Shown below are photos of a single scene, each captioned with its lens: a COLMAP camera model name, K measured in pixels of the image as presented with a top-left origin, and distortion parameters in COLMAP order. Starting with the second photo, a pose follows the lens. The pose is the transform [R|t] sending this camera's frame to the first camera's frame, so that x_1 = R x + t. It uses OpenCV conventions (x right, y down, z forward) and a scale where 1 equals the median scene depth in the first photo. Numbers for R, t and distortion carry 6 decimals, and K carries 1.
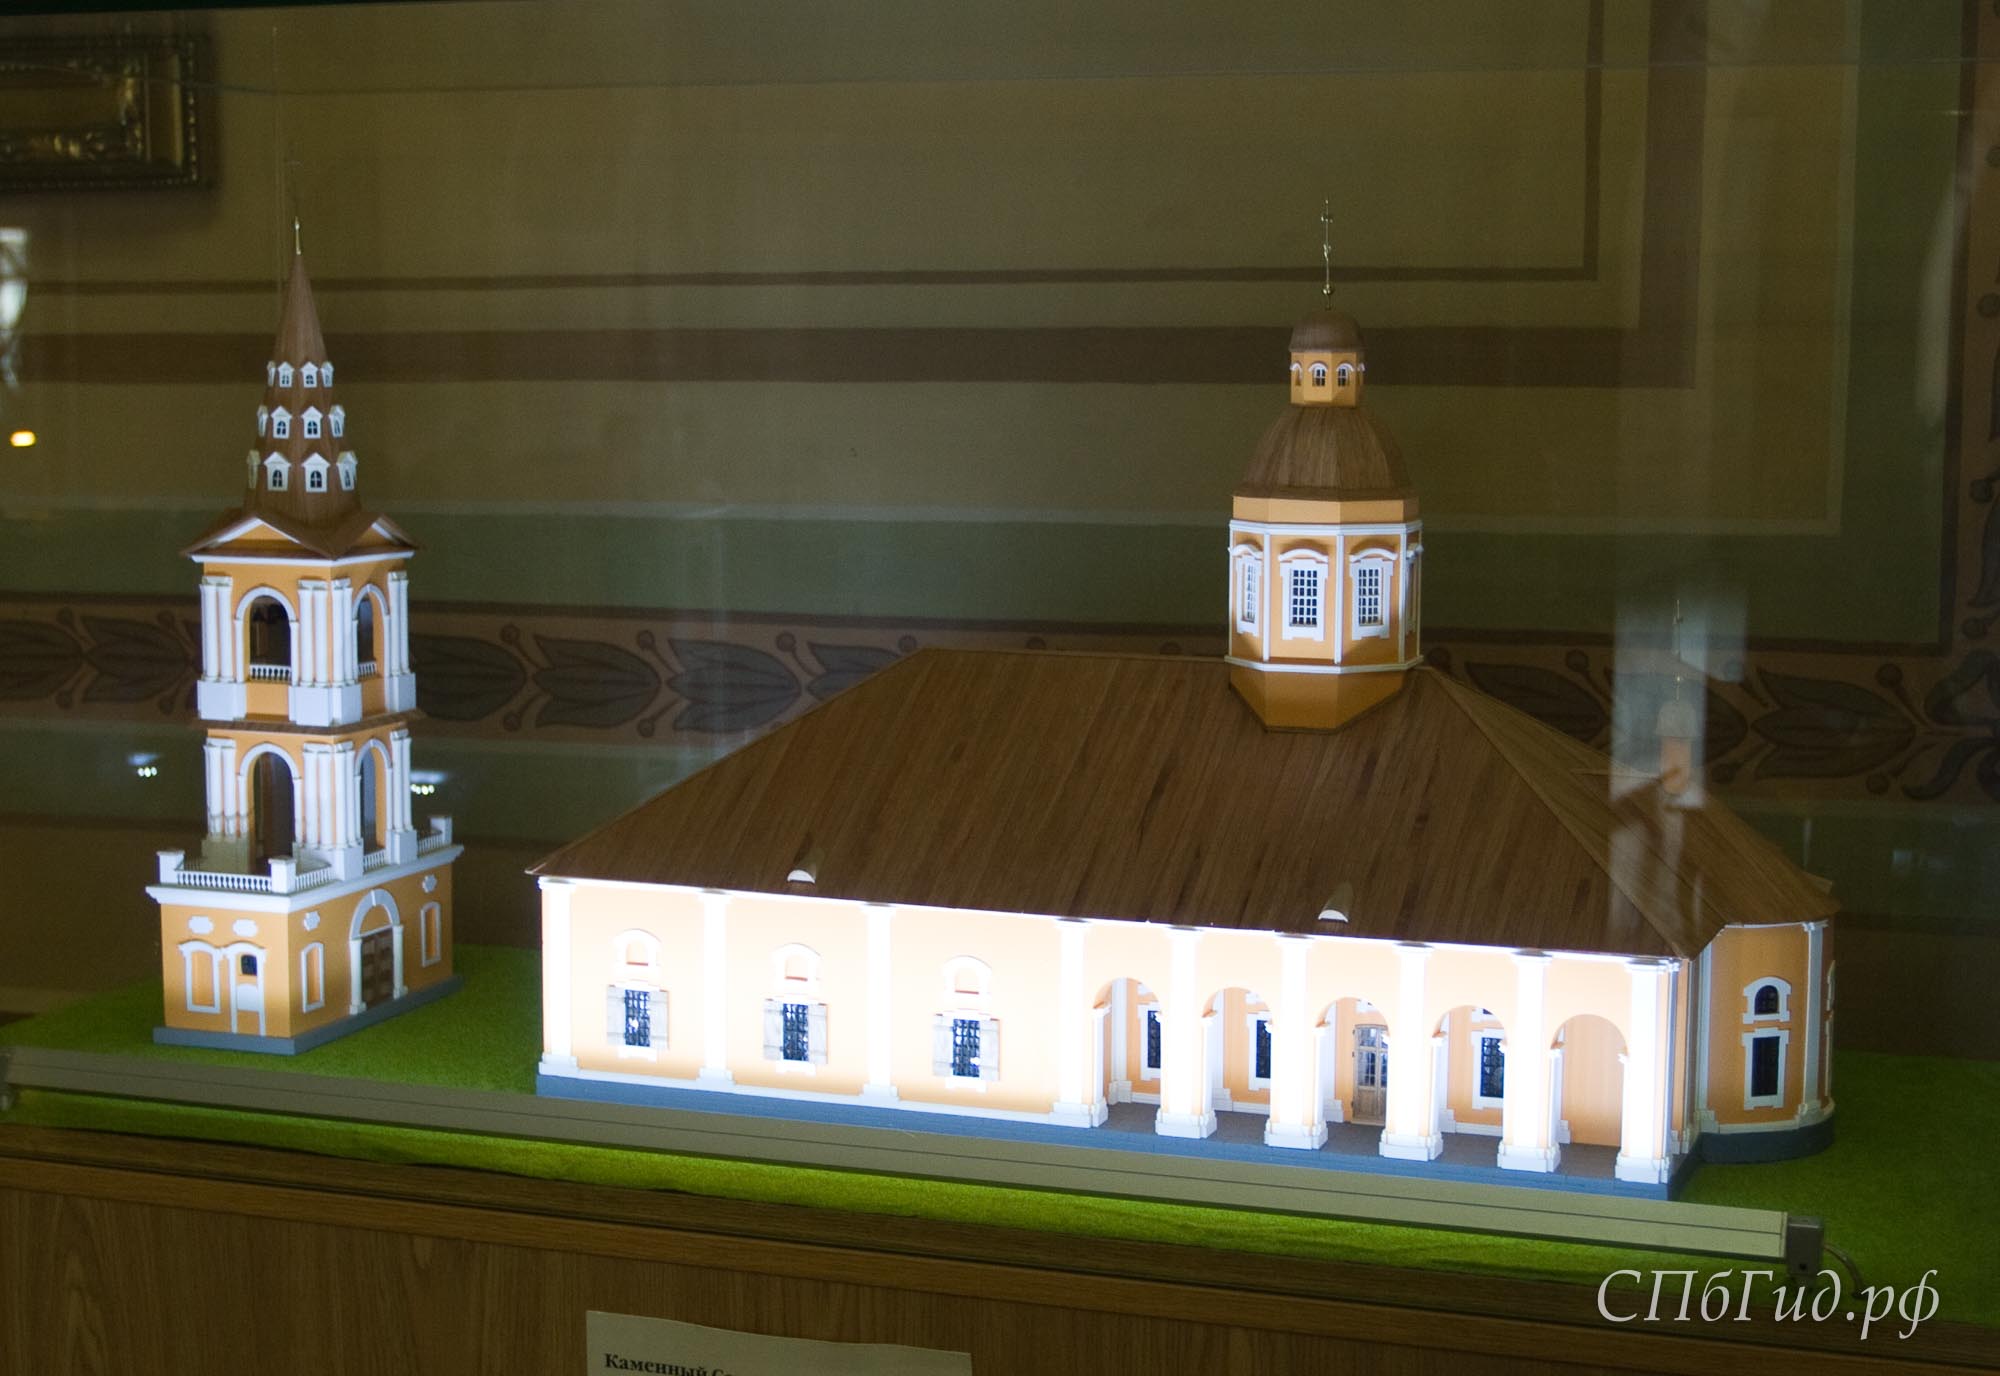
lens RADIAL K [[2931.0, 0, 1000.0], [0, 2931.0, 688.0], [0, 0, 1]] dist [-0.014606, -0.025828]
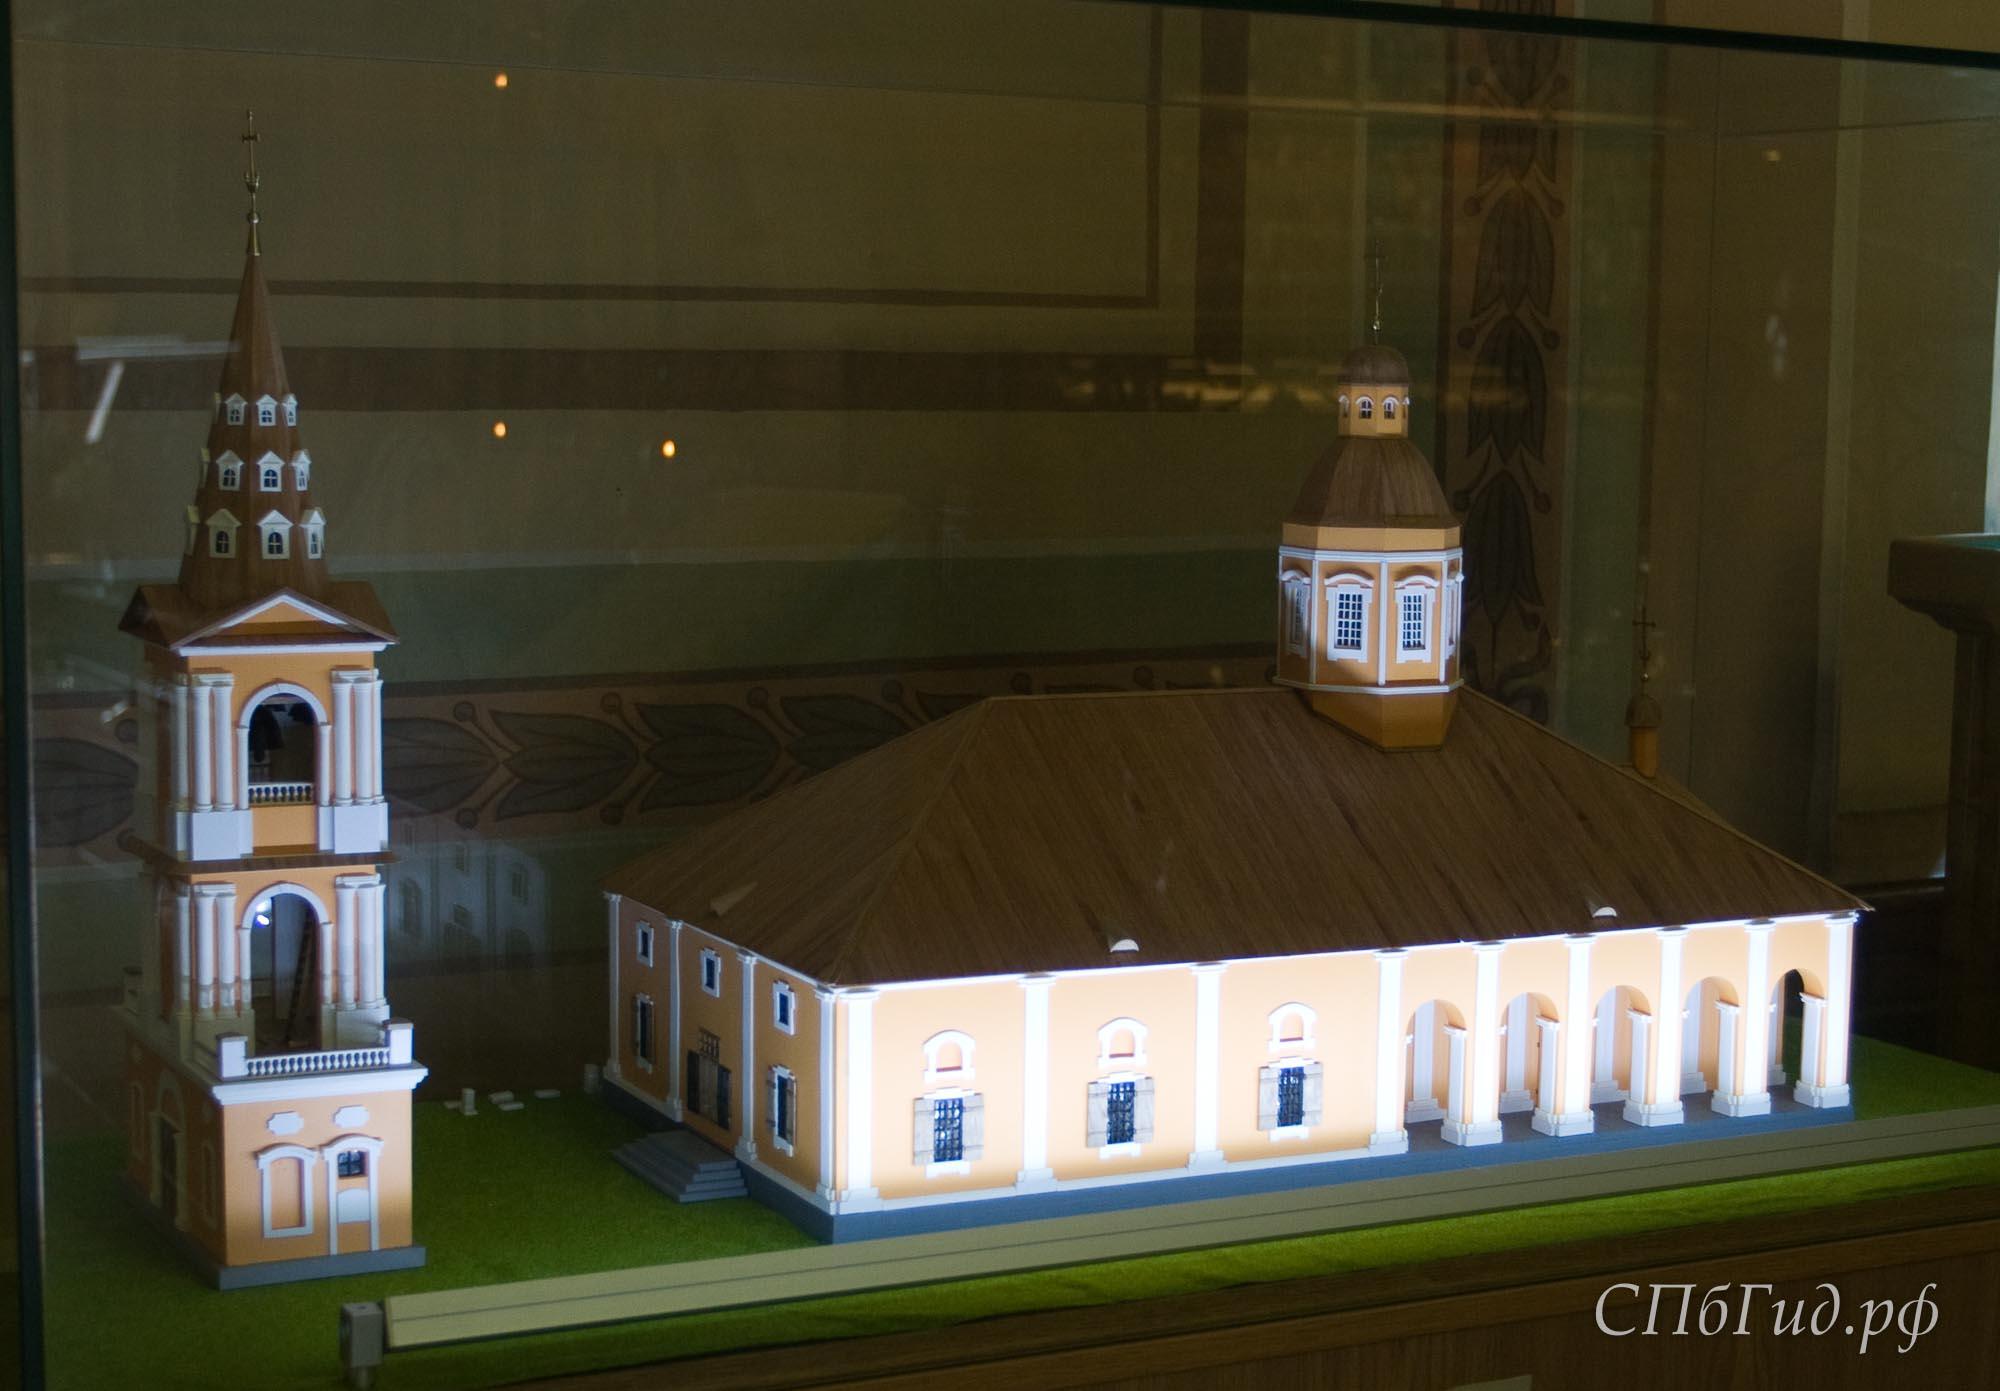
lens RADIAL K [[3179.9, 0, 1000.0], [0, 3179.9, 695.5], [0, 0, 1]] dist [-0.004622, -0.048748]
pose [[0.710372, -0.069018, 0.700434, -0.720362], [0.070672, 0.997145, 0.026579, -0.040902], [-0.700269, 0.030620, 0.713222, 0.267011]]
